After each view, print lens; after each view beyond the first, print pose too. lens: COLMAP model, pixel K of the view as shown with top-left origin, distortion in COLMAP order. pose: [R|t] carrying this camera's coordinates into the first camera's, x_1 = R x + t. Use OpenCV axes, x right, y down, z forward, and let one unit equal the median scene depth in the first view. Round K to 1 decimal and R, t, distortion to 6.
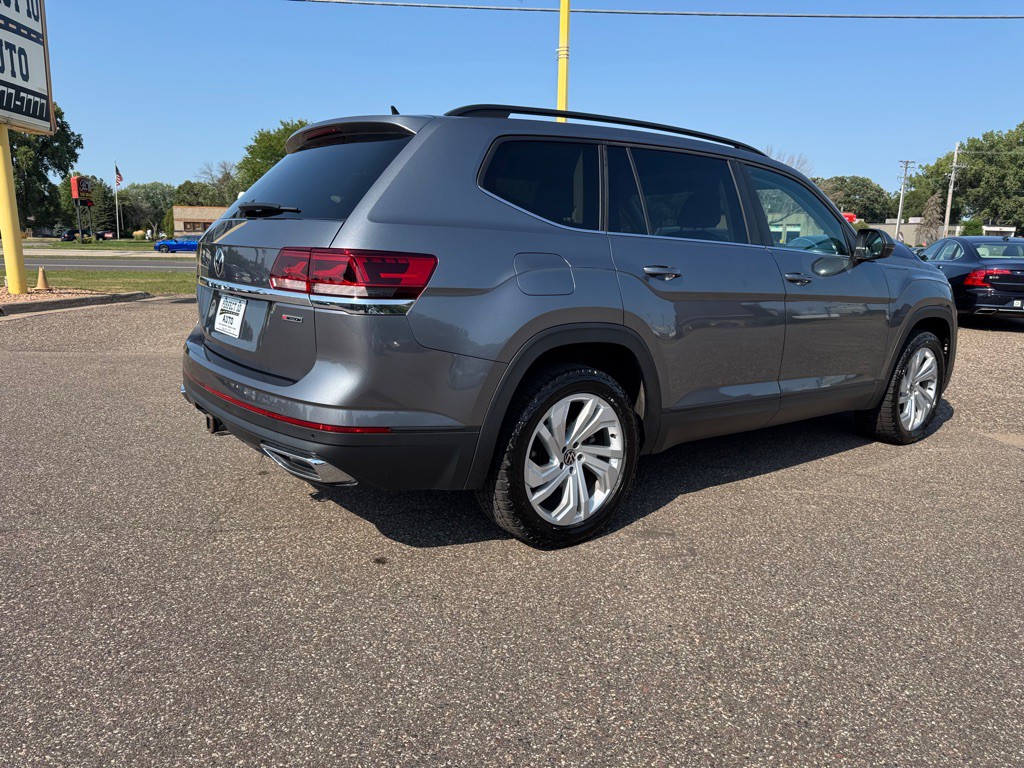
lens RADIAL K [[715.4, 0, 512.0], [0, 715.4, 384.0], [0, 0, 1]] dist [0.069016, -0.070070]
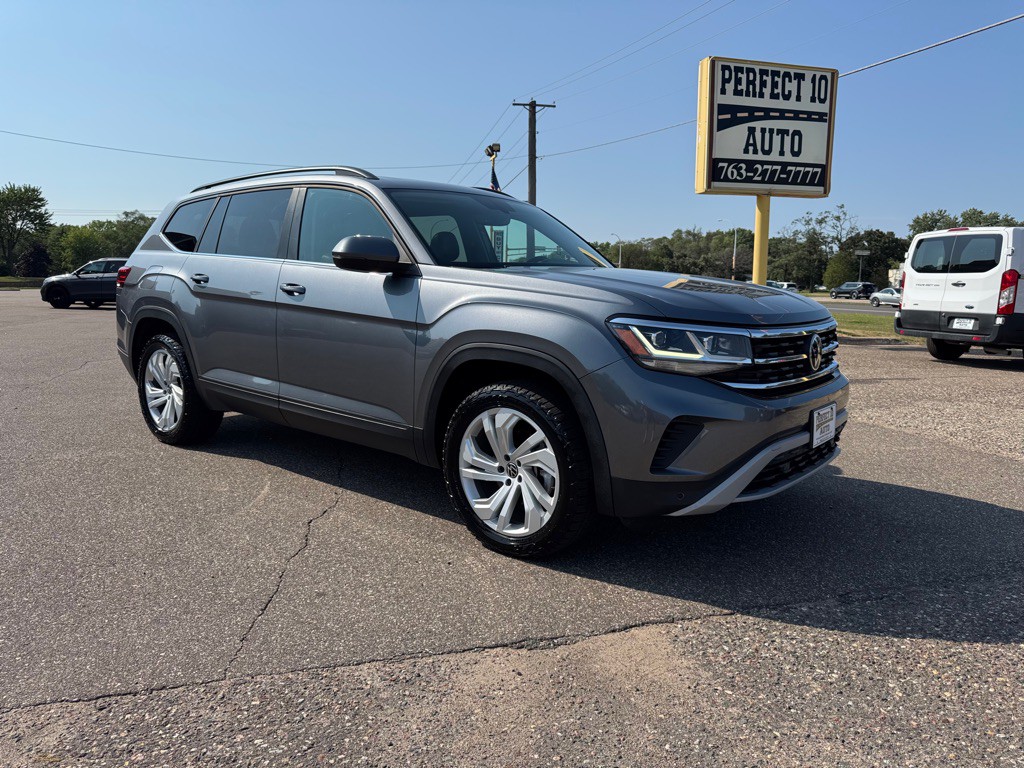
lens RADIAL K [[711.2, 0, 512.0], [0, 711.2, 384.0], [0, 0, 1]] dist [0.067154, -0.110012]
pose [[0.257668, 0.124670, -0.958157, 0.417006], [-0.195628, 0.977835, 0.074622, -0.042033], [0.946222, 0.168215, 0.276346, 0.287139]]
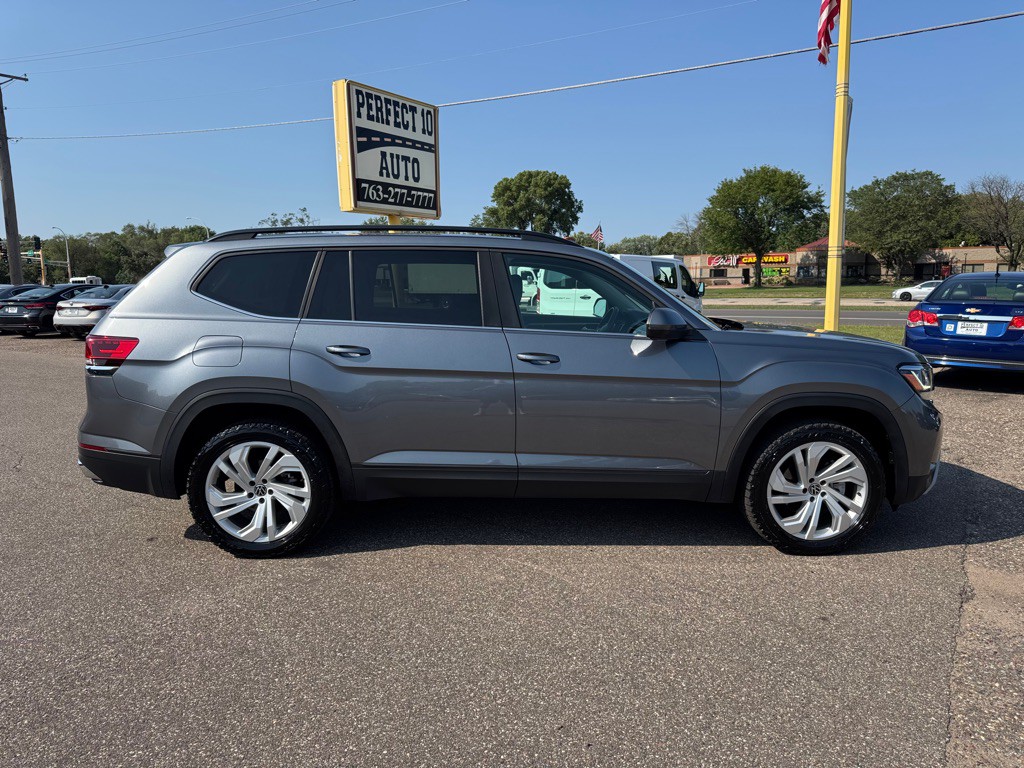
lens RADIAL K [[715.4, 0, 512.0], [0, 715.4, 384.0], [0, 0, 1]] dist [0.069016, -0.070070]
pose [[0.816151, 0.057746, -0.574946, 0.269862], [-0.091369, 0.995373, -0.029728, -0.020963], [0.570569, 0.076795, 0.817651, 0.038747]]
